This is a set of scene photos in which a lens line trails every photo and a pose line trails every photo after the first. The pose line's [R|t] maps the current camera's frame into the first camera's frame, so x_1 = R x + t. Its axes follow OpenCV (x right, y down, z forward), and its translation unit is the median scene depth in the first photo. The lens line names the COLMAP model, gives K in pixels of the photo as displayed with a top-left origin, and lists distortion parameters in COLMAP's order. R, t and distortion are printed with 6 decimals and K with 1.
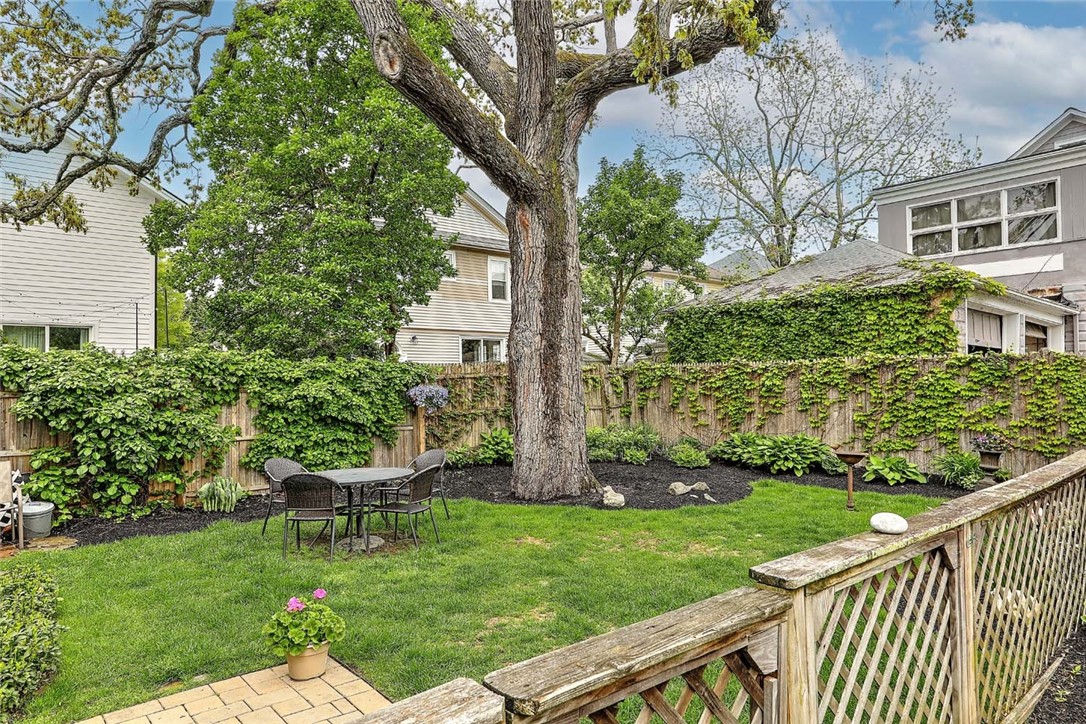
lens RADIAL K [[699.5, 0, 543.0], [0, 699.5, 362.0], [0, 0, 1]] dist [0.019169, -0.000012]
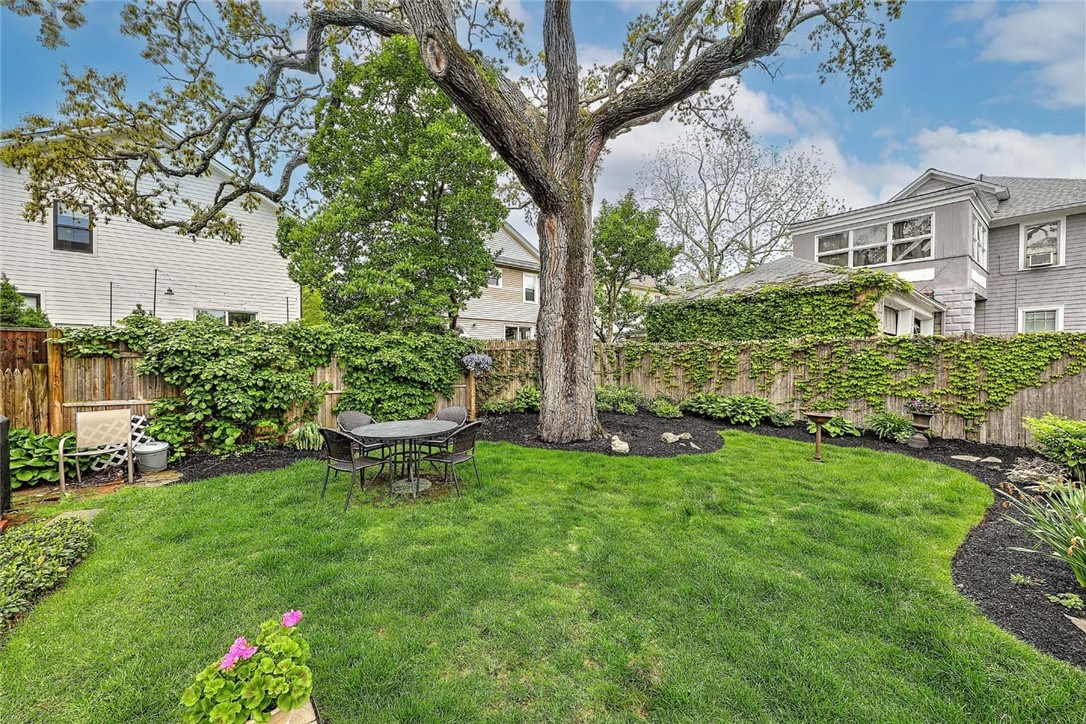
lens RADIAL K [[414.2, 0, 543.0], [0, 414.2, 362.0], [0, 0, 1]] dist [0.002325, 0.000001]
pose [[0.999457, 0.016335, -0.028615, -0.014434], [-0.015096, 0.998961, 0.043011, 0.011667], [0.029288, -0.042556, 0.998665, 0.206357]]
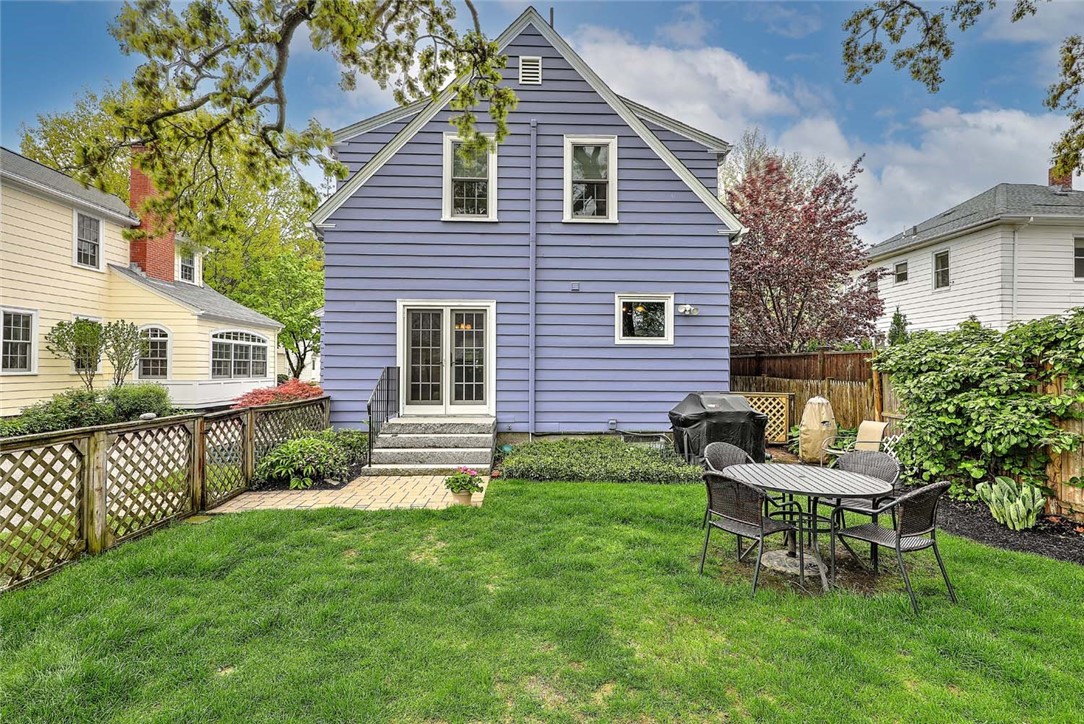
lens RADIAL K [[495.6, 0, 542.0], [0, 495.6, 362.0], [0, 0, 1]] dist [0.011634, -0.001236]
pose [[-0.617236, -0.001482, -0.786776, 0.227249], [0.028478, 0.999301, -0.024224, 0.022708], [0.786262, -0.037357, -0.616763, 0.716932]]
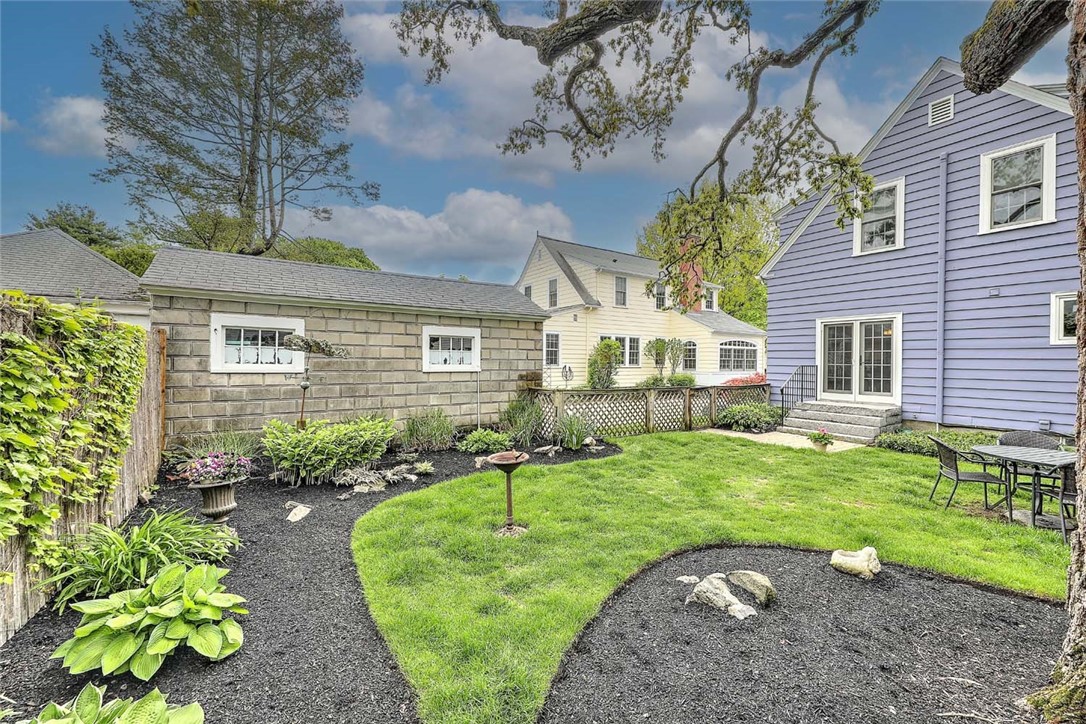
lens RADIAL K [[427.7, 0, 543.0], [0, 427.7, 362.0], [0, 0, 1]] dist [0.000657, -0.000047]
pose [[-0.992791, 0.002034, 0.119844, 0.251663], [-0.001641, 0.999532, -0.030557, 0.027841], [-0.119850, -0.030534, -0.992322, 1.096620]]
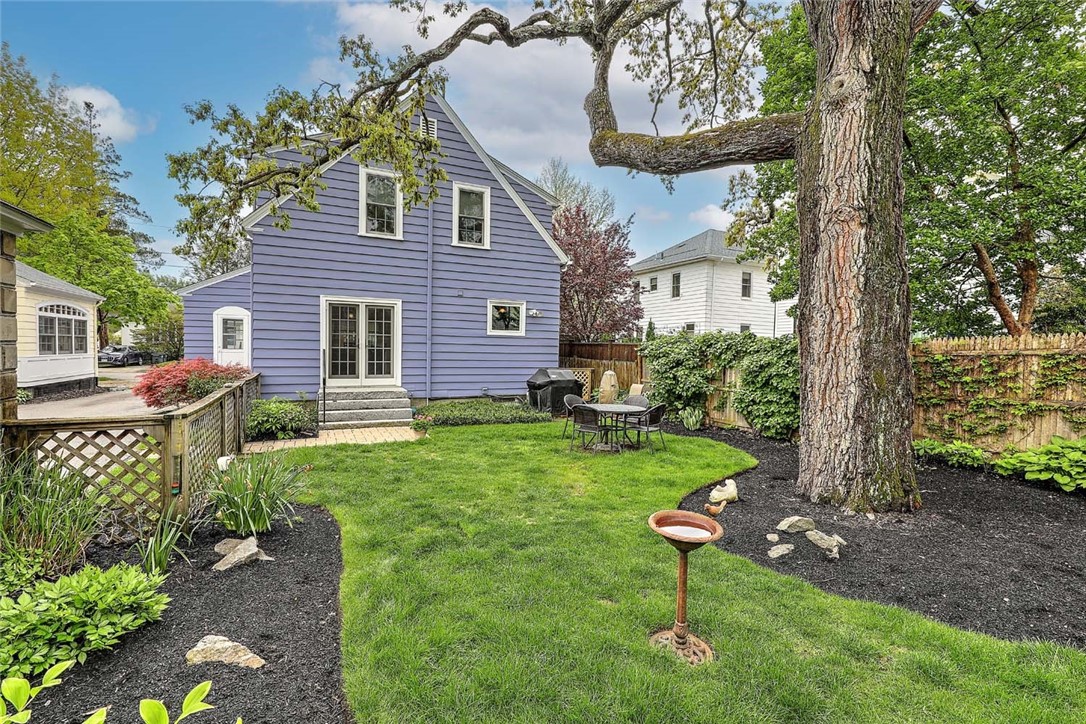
lens RADIAL K [[476.8, 0, 543.0], [0, 476.8, 362.0], [0, 0, 1]] dist [0.012560, -0.000113]
pose [[-0.261422, 0.034474, -0.964609, 0.561145], [0.014893, 0.999387, 0.031681, 0.007582], [0.965110, -0.006084, -0.261776, 0.731073]]
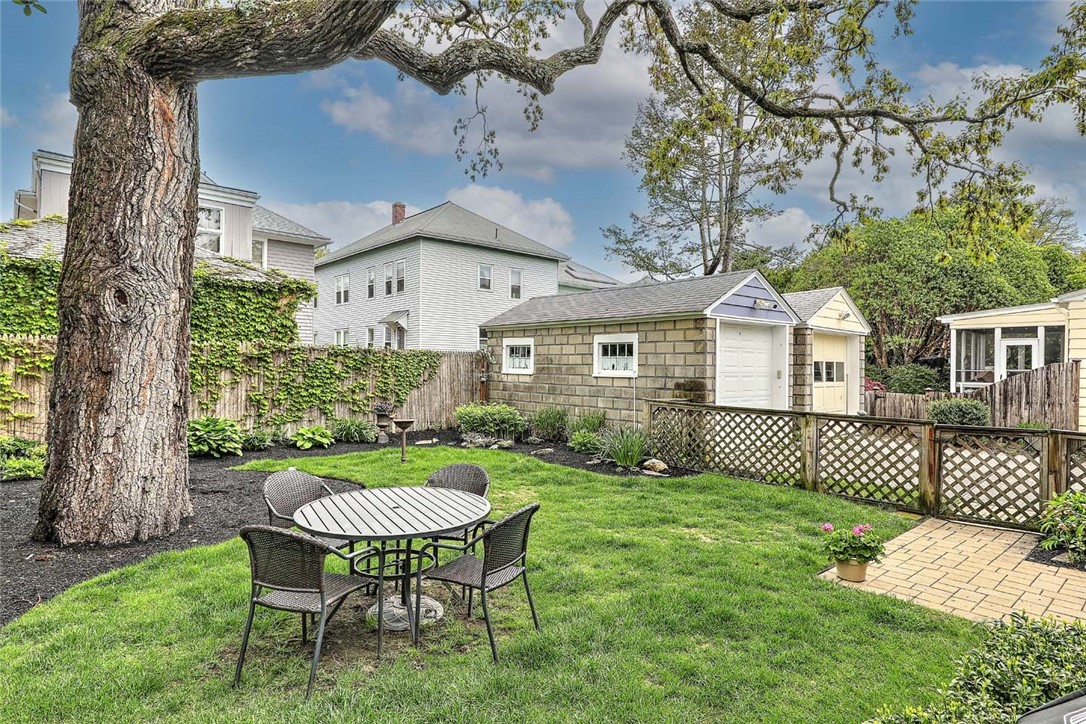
lens RADIAL K [[606.9, 0, 543.0], [0, 606.9, 362.0], [0, 0, 1]] dist [0.000865, 0.000047]
pose [[-0.007077, 0.018580, 0.999802, -0.530765], [-0.044985, 0.998809, -0.018880, 0.021956], [-0.998963, -0.045110, -0.006233, 0.559806]]
